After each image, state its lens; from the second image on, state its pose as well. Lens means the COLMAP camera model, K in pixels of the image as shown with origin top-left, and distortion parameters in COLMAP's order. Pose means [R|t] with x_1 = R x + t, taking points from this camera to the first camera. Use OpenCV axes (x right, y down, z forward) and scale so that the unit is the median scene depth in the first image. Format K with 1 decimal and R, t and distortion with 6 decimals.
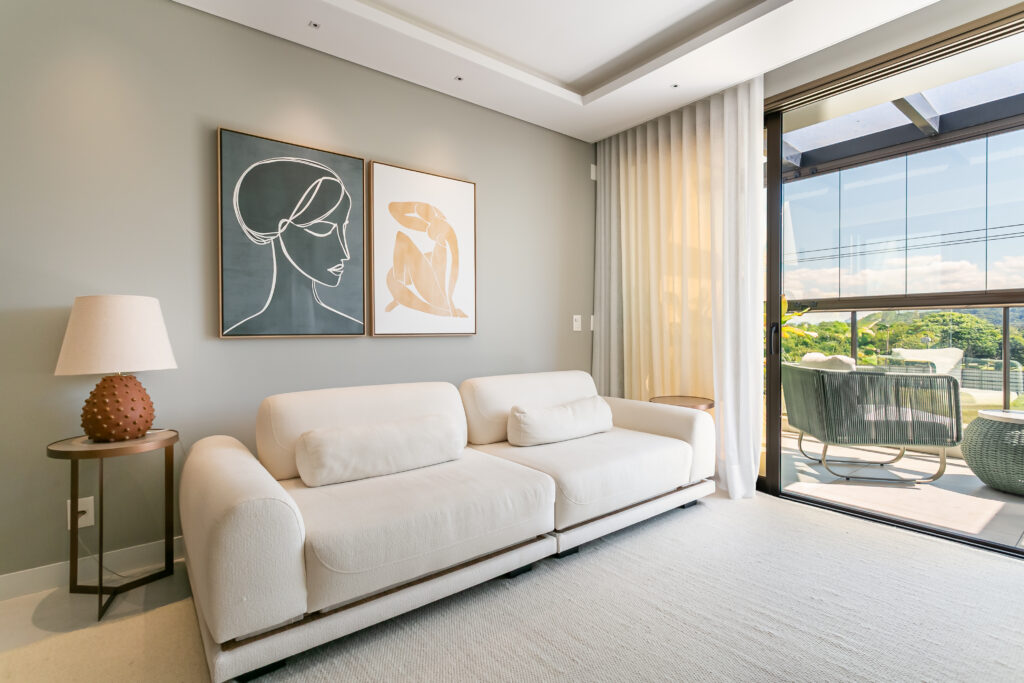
lens RADIAL K [[485.3, 0, 510.2], [0, 485.3, 334.7], [0, 0, 1]] dist [0.001682, 0.000476]
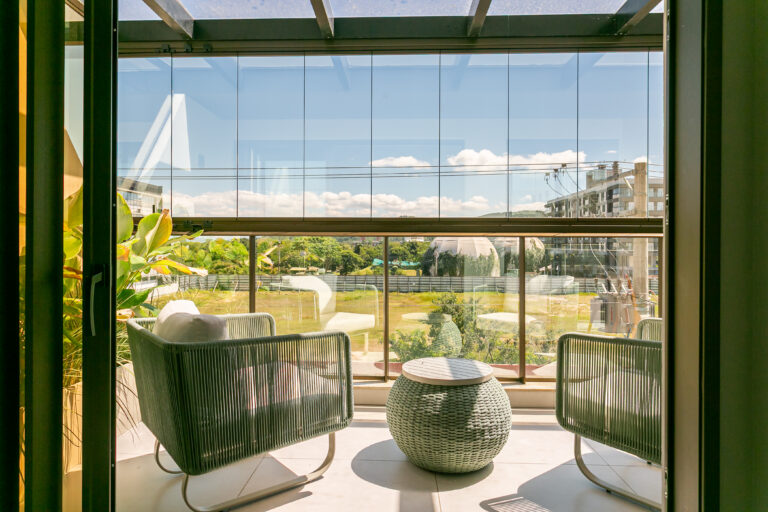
lens RADIAL K [[501.5, 0, 384.0], [0, 501.5, 256.0], [0, 0, 1]] dist [0.005893, 0.001590]
pose [[0.639228, 0.007814, 0.768977, 0.197981], [-0.000476, 0.999952, -0.009766, -0.005632], [-0.769017, 0.005877, 0.639201, 0.287291]]
